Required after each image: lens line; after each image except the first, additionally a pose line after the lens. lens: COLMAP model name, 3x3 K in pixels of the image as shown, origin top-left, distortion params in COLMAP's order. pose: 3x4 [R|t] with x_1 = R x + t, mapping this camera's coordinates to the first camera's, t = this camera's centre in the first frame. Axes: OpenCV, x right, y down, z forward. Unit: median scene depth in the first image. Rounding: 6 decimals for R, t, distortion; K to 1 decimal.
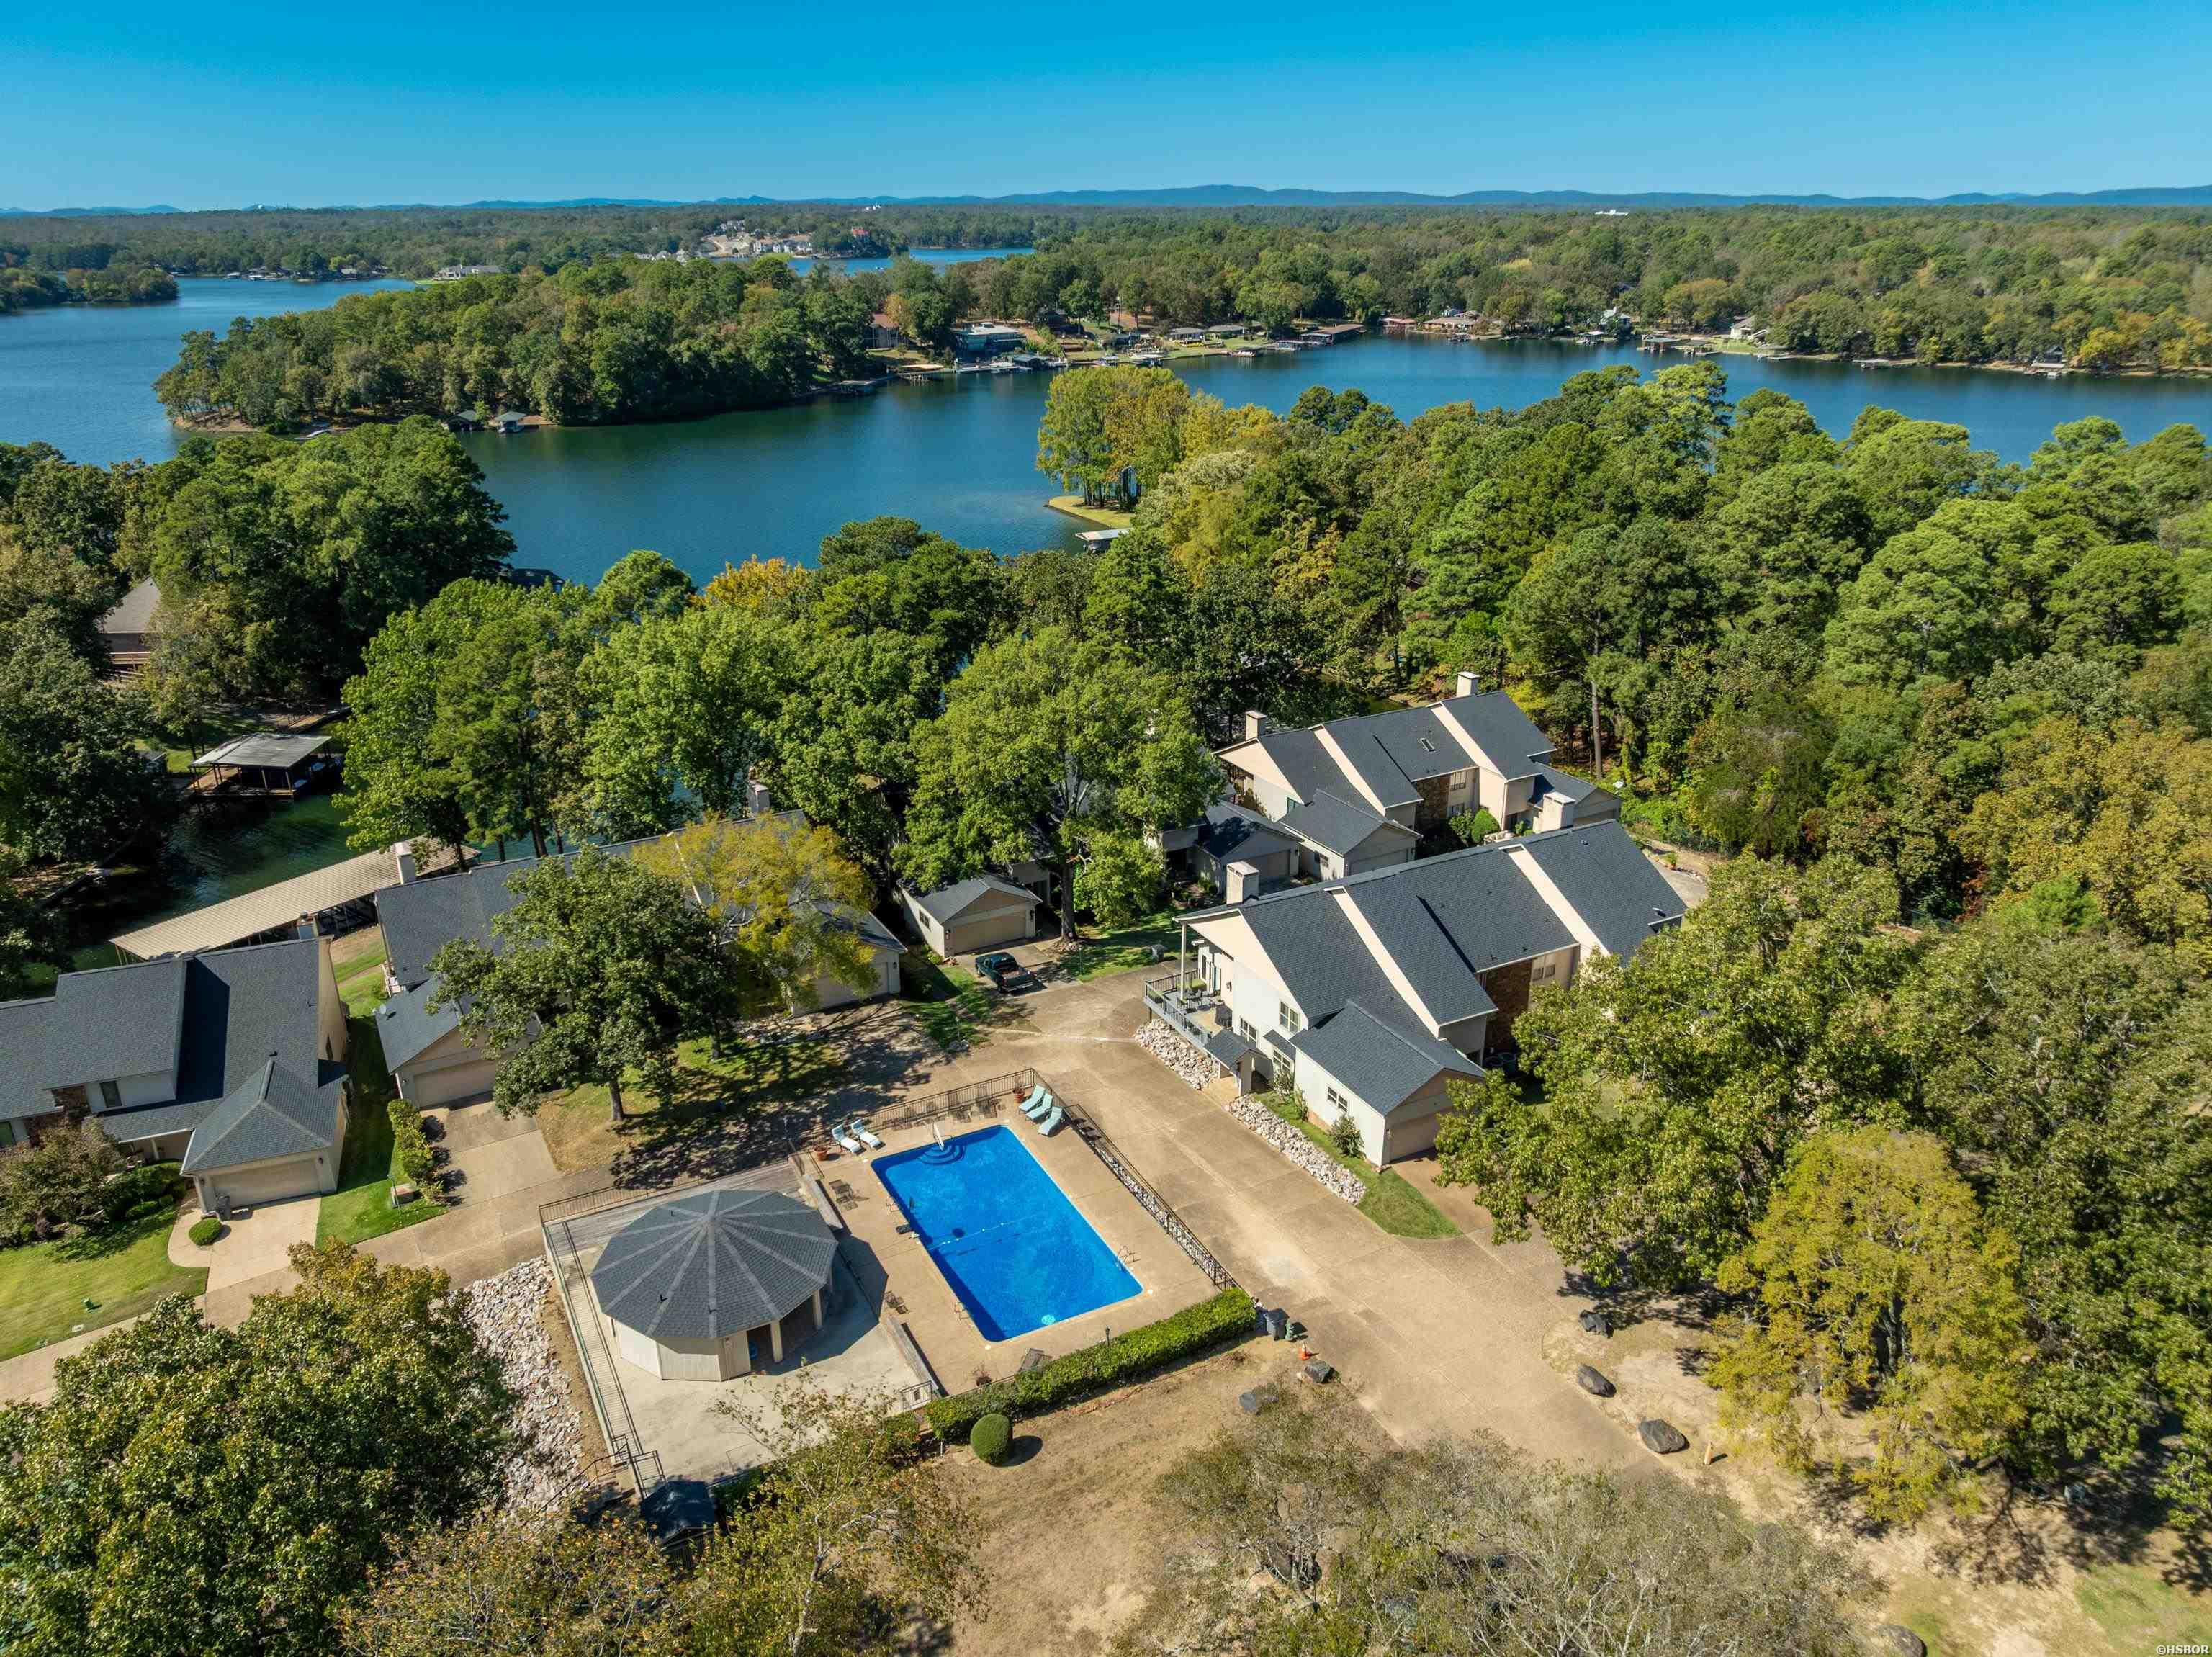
lens RADIAL K [[1621.3, 0, 1106.0], [0, 1621.3, 828.5], [0, 0, 1]] dist [-0.002701, -0.001597]
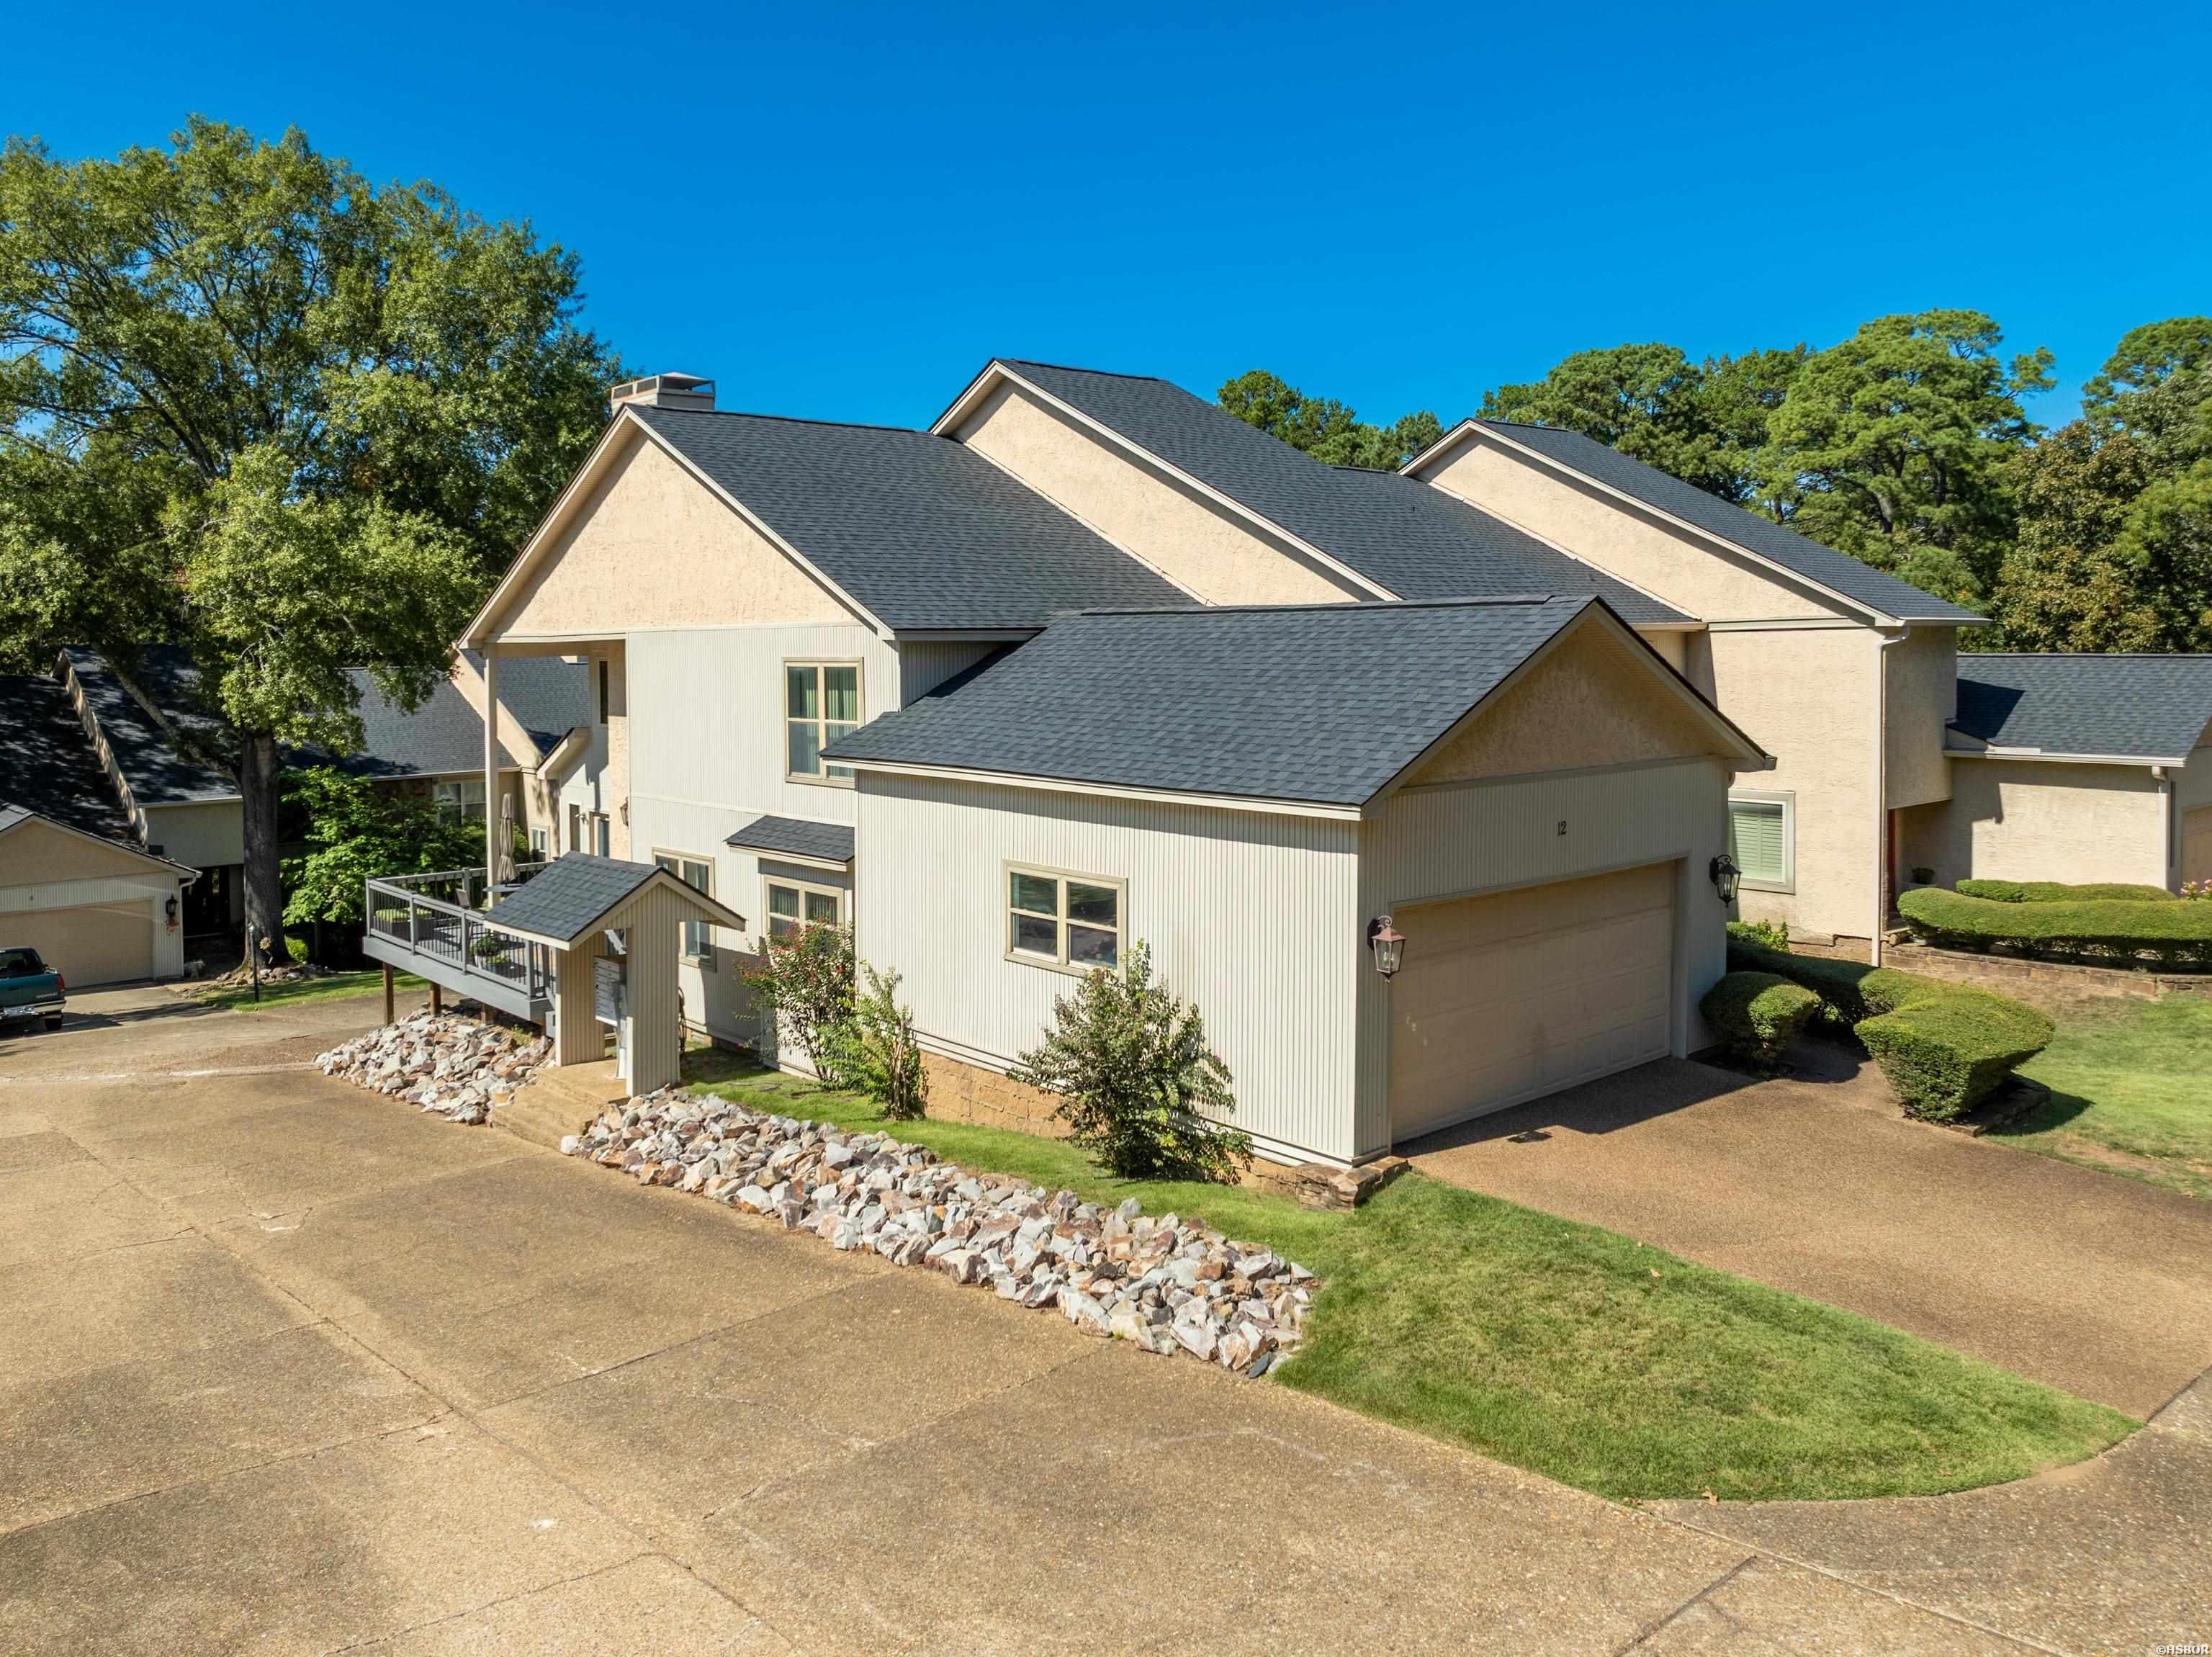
lens RADIAL K [[1621.3, 0, 1106.0], [0, 1621.3, 828.5], [0, 0, 1]] dist [-0.002701, -0.001597]
pose [[0.967089, -0.037554, 0.251651, 0.097851], [0.099674, 0.965915, -0.238900, 0.203645], [-0.234102, 0.256120, 0.937869, 0.806440]]
